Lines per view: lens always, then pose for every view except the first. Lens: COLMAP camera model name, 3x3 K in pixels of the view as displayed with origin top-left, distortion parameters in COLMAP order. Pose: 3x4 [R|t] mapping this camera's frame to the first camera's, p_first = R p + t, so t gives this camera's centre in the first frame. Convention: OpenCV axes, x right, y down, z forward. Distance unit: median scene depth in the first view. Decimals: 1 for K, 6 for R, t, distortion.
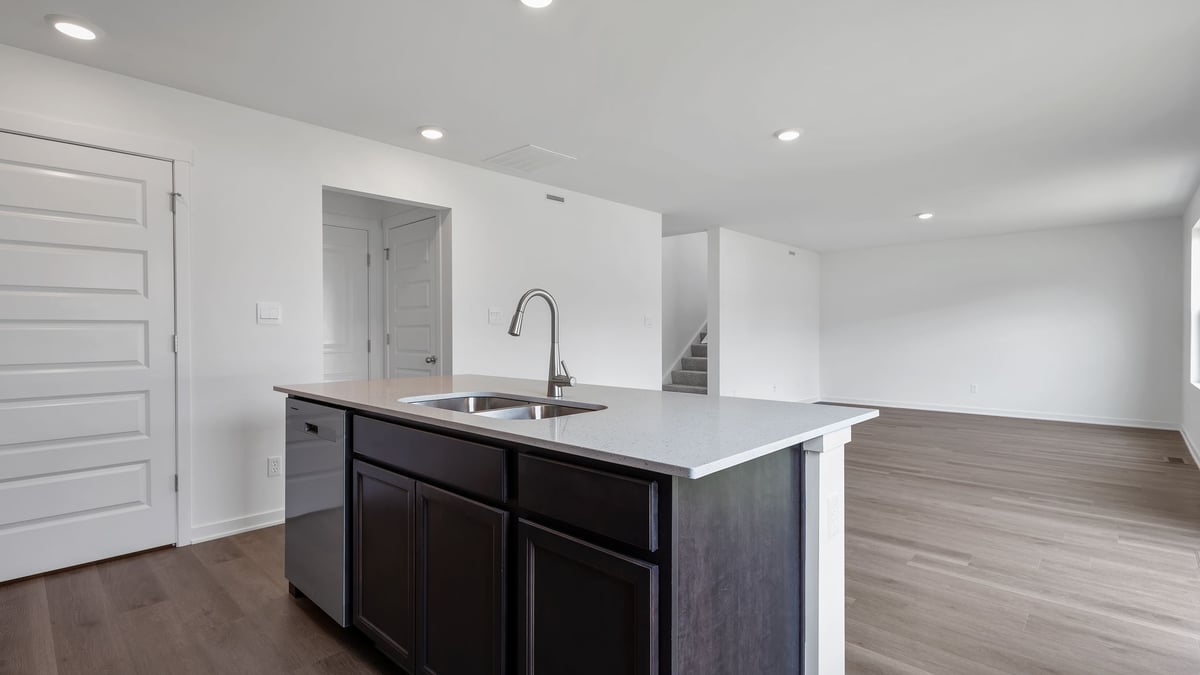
lens RADIAL K [[552.5, 0, 600.0], [0, 552.5, 337.5], [0, 0, 1]] dist [0.014046, -0.009189]
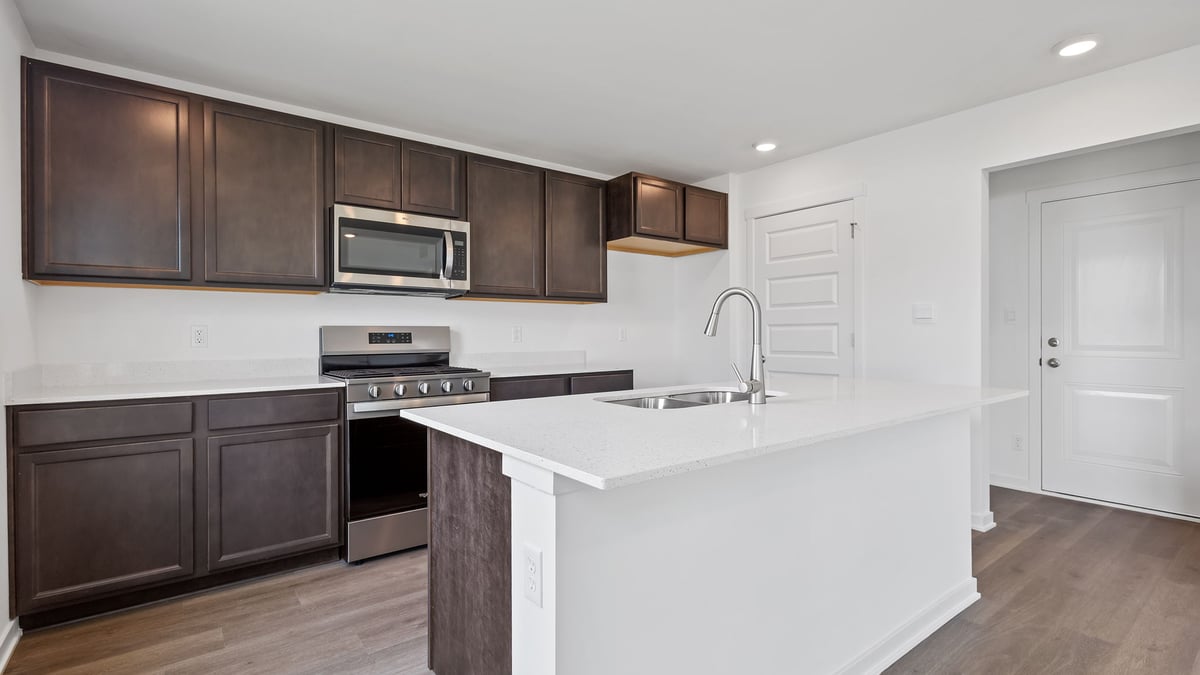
lens RADIAL K [[552.5, 0, 600.0], [0, 552.5, 337.5], [0, 0, 1]] dist [0.014046, -0.009189]
pose [[-0.163446, 0.009773, -0.986504, 0.858295], [-0.004769, 0.999931, 0.010696, -0.008608], [0.986541, 0.006453, -0.163388, 0.907064]]
